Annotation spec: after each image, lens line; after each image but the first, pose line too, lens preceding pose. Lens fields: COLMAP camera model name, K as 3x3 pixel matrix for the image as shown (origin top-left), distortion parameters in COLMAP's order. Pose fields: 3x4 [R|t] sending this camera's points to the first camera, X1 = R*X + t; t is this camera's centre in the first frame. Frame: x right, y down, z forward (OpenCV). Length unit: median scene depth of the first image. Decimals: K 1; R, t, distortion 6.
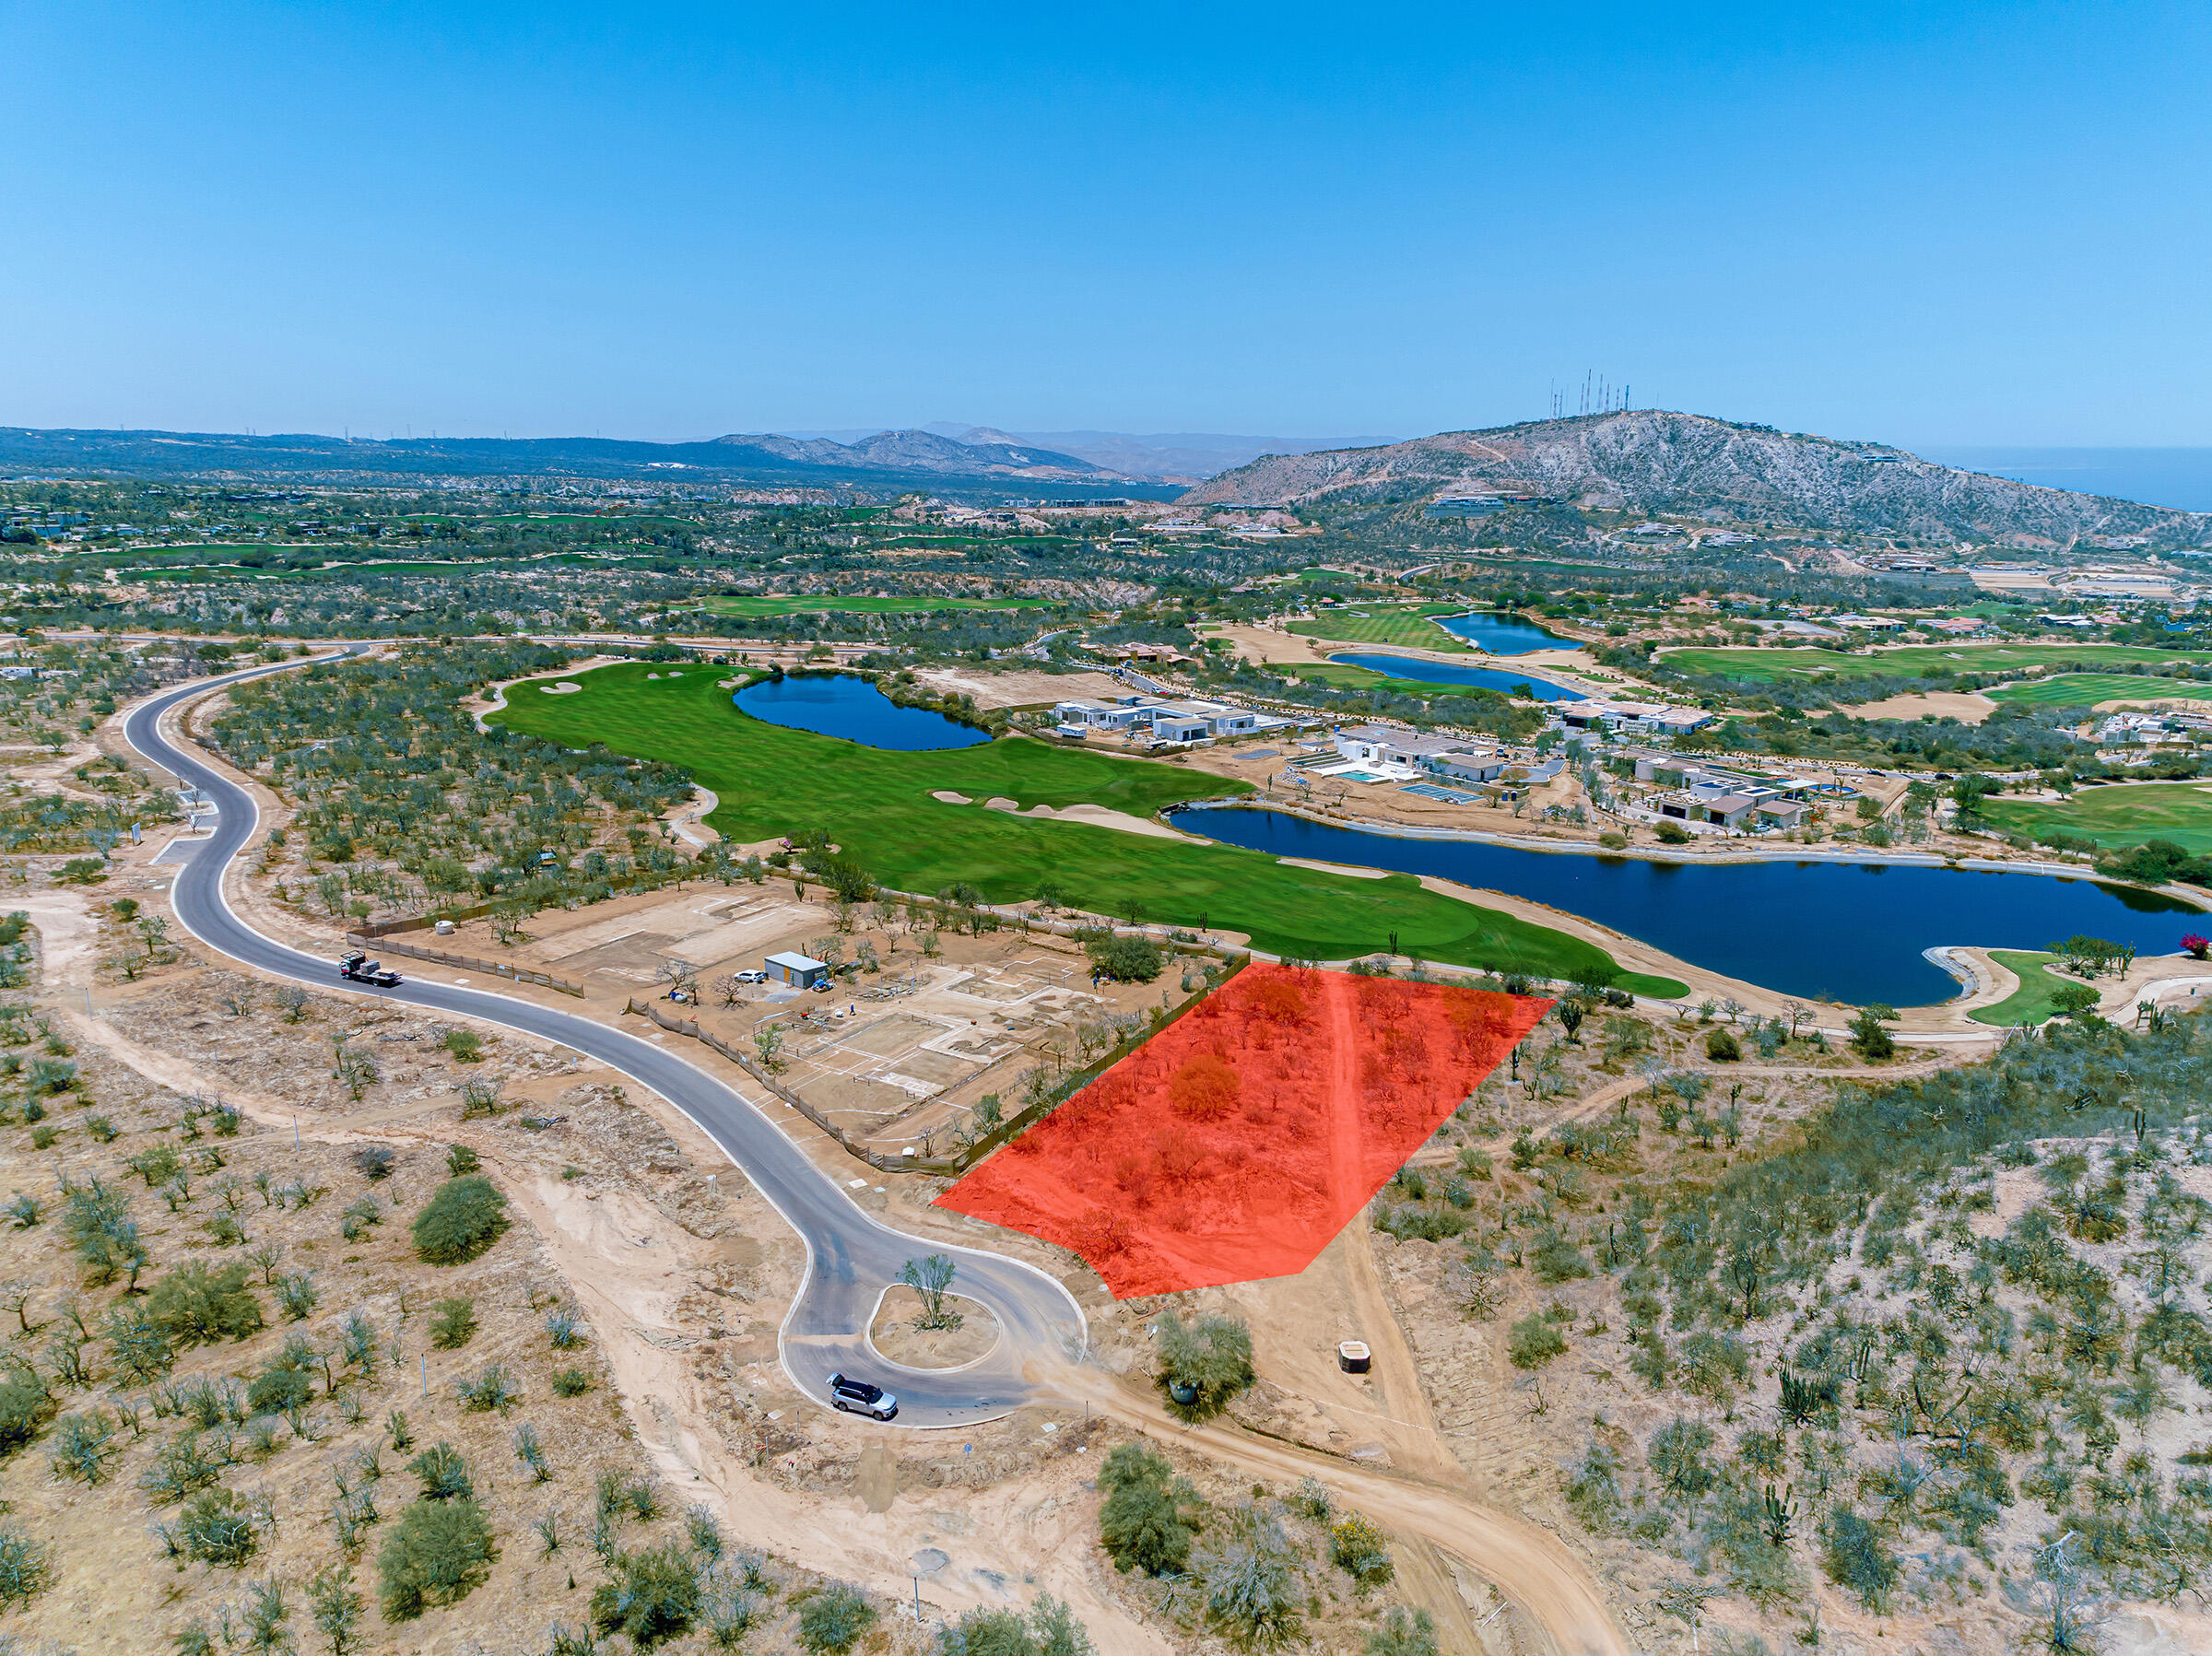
lens RADIAL K [[1530.2, 0, 1112.4], [0, 1530.2, 827.7], [0, 0, 1]] dist [0.025612, -0.043064]
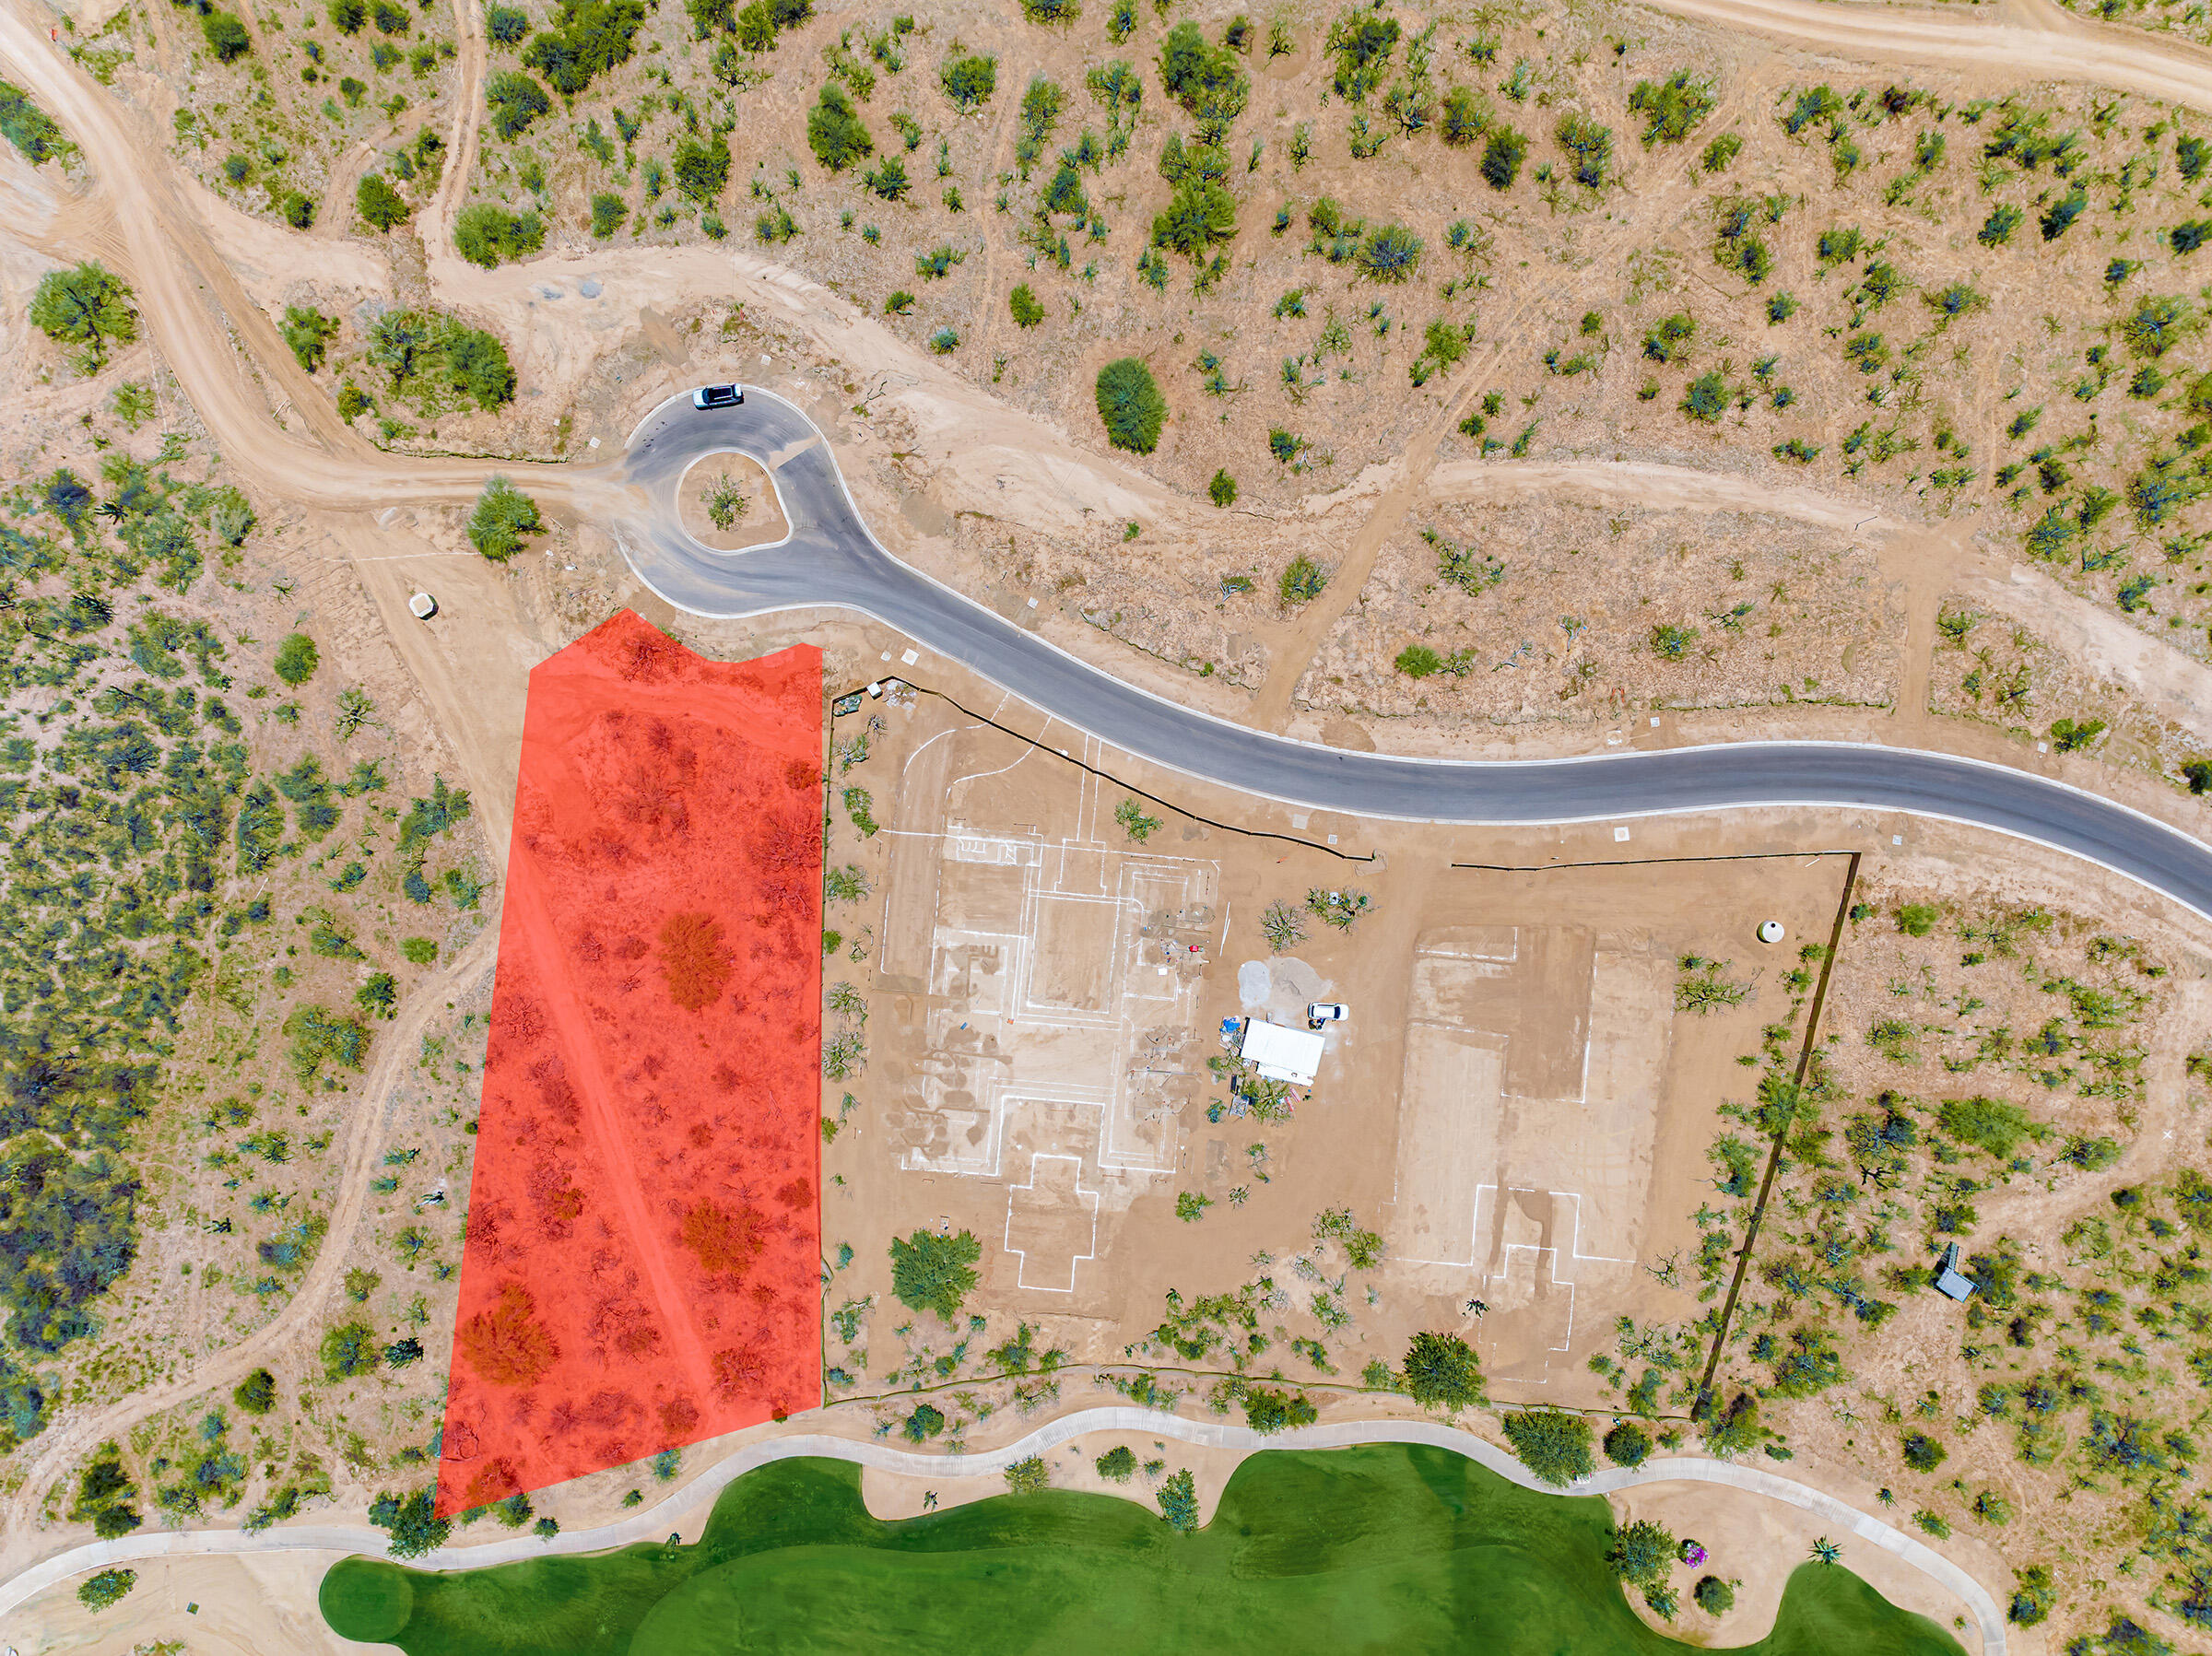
lens RADIAL K [[1530.2, 0, 1103.5], [0, 1530.2, 819.7], [0, 0, 1]] dist [0.025612, -0.043064]
pose [[-0.894252, 0.447550, -0.003542, -0.127579], [-0.114896, -0.221910, 0.968274, -0.476599], [0.432565, 0.866288, 0.249865, 0.482708]]
